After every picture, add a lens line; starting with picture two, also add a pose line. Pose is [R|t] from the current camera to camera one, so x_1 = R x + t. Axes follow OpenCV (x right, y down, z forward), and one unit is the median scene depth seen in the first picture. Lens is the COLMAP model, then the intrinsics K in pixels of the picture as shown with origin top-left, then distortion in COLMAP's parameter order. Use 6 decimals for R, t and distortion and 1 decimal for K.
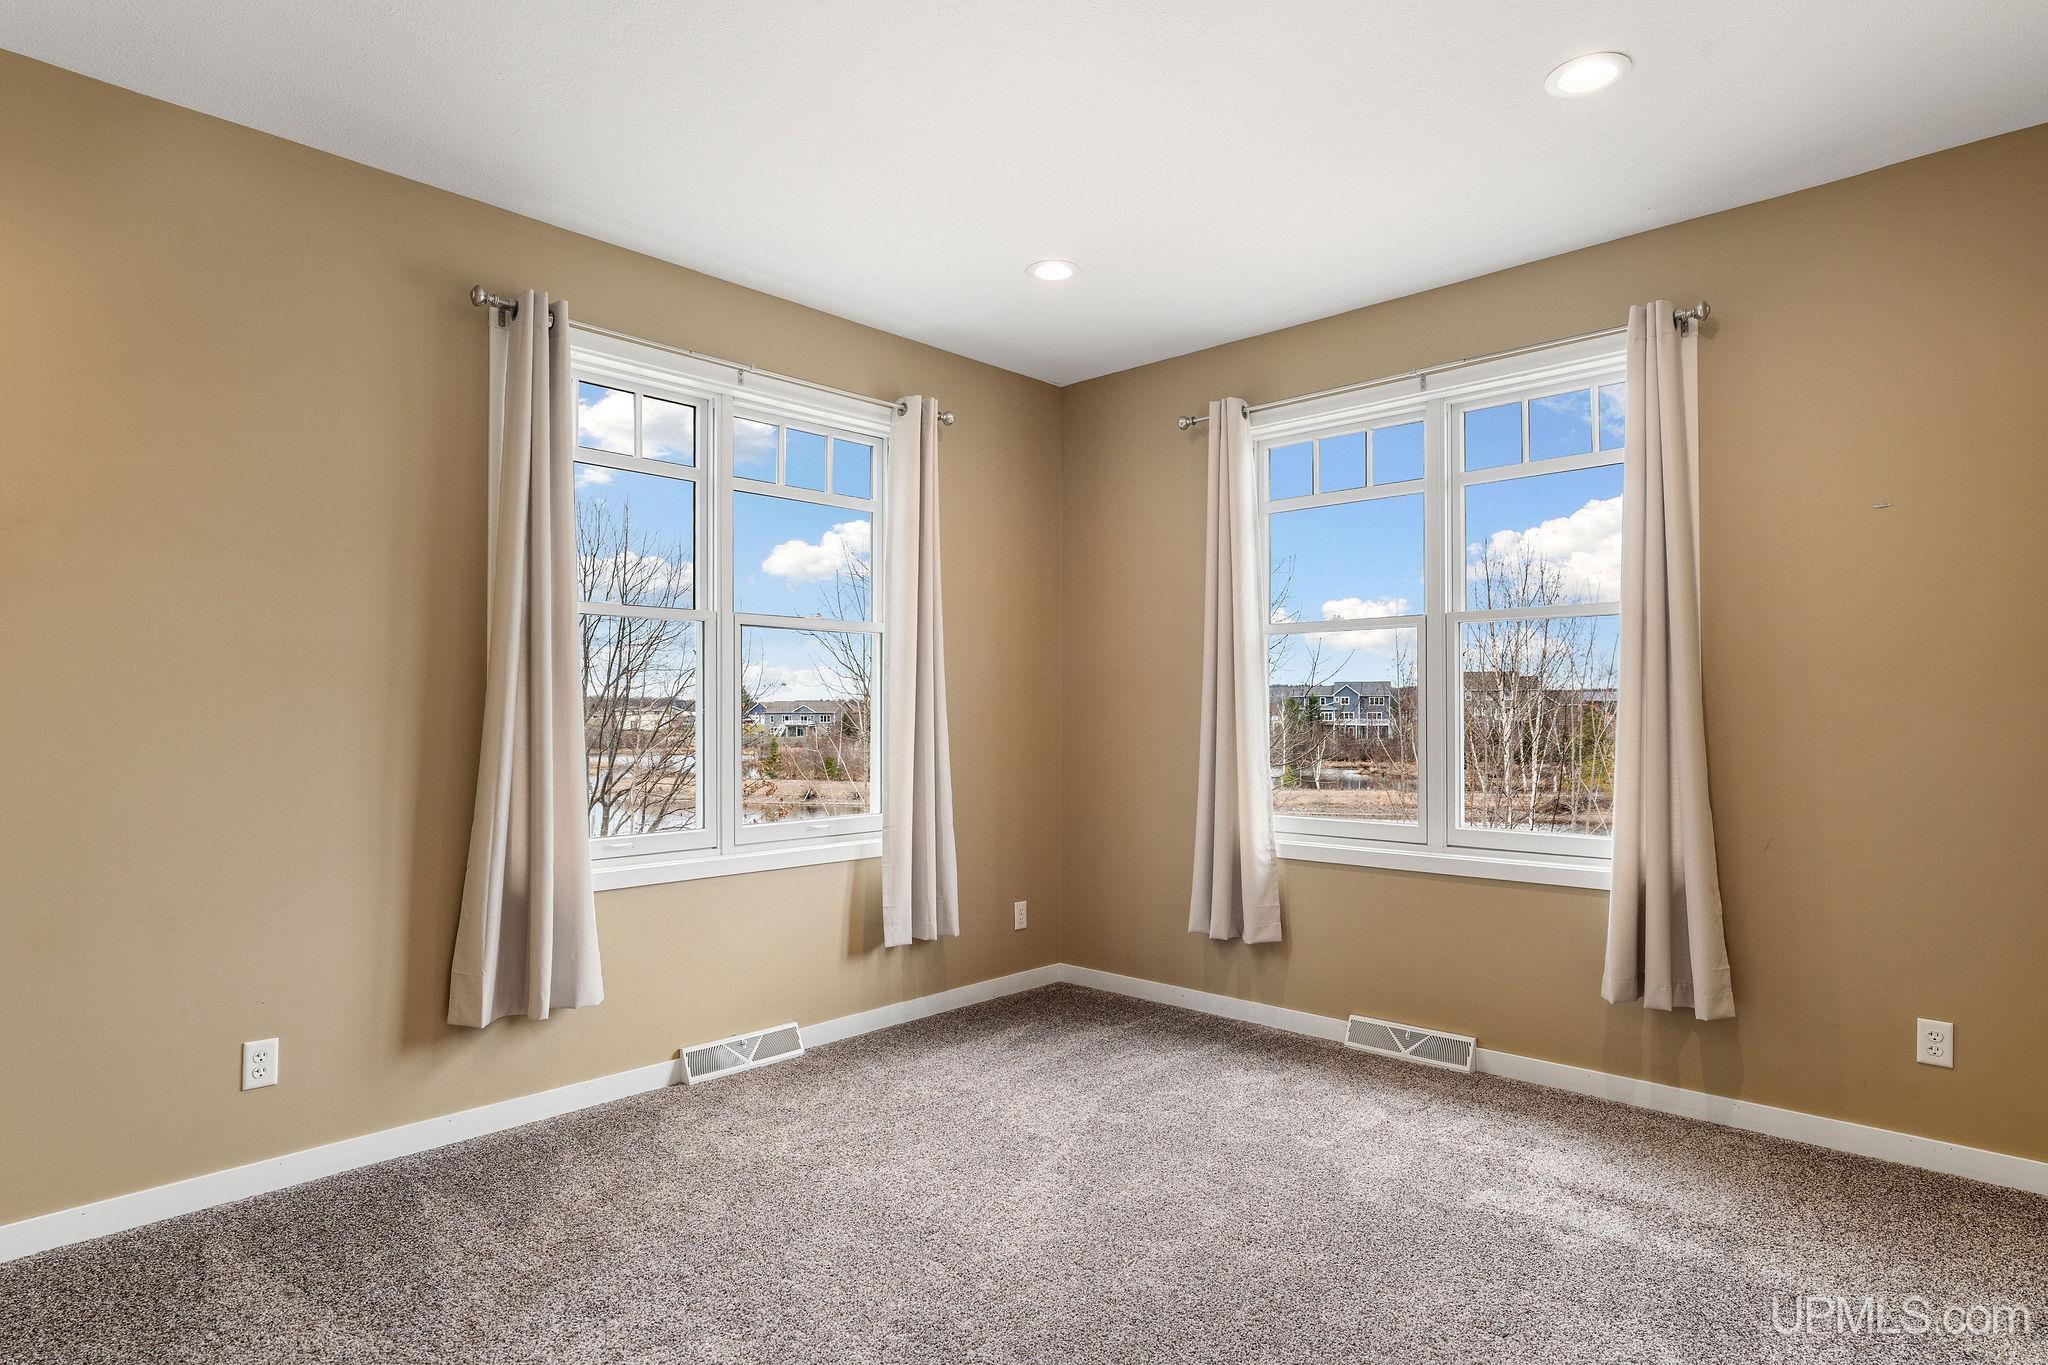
lens RADIAL K [[1087.3, 0, 1024.0], [0, 1087.3, 682.5], [0, 0, 1]] dist [-0.000070, 0.000433]
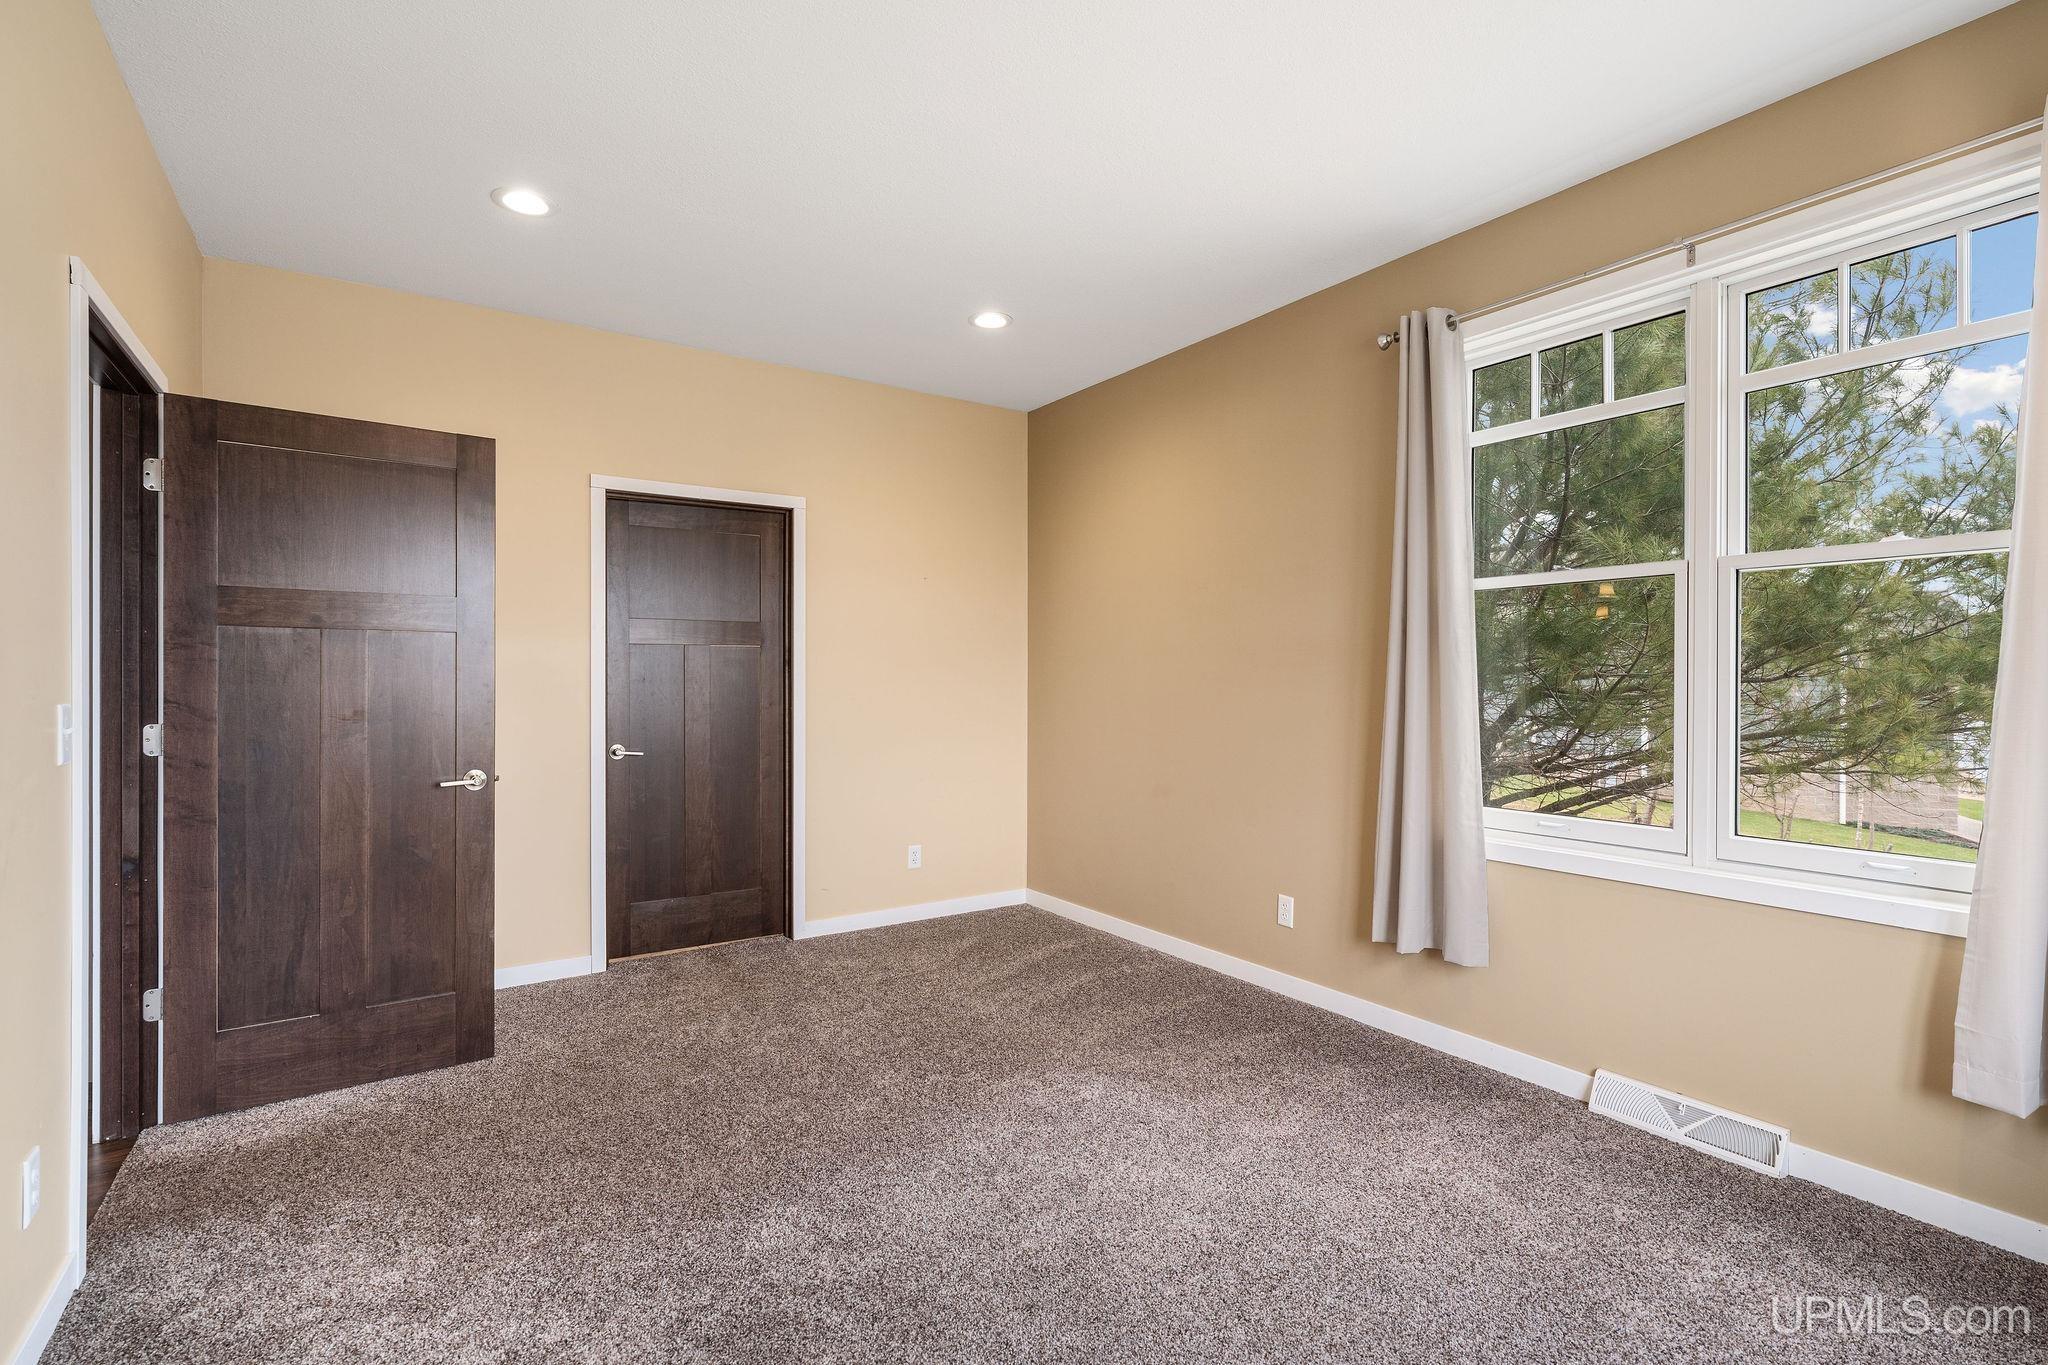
lens RADIAL K [[929.5, 0, 1024.0], [0, 929.5, 682.5], [0, 0, 1]] dist [0.000888, 0.000120]
pose [[-0.200480, 0.003756, -0.979690, 0.602345], [0.027810, 0.999612, -0.001858, 0.014886], [0.979303, -0.027618, -0.200507, 0.823916]]
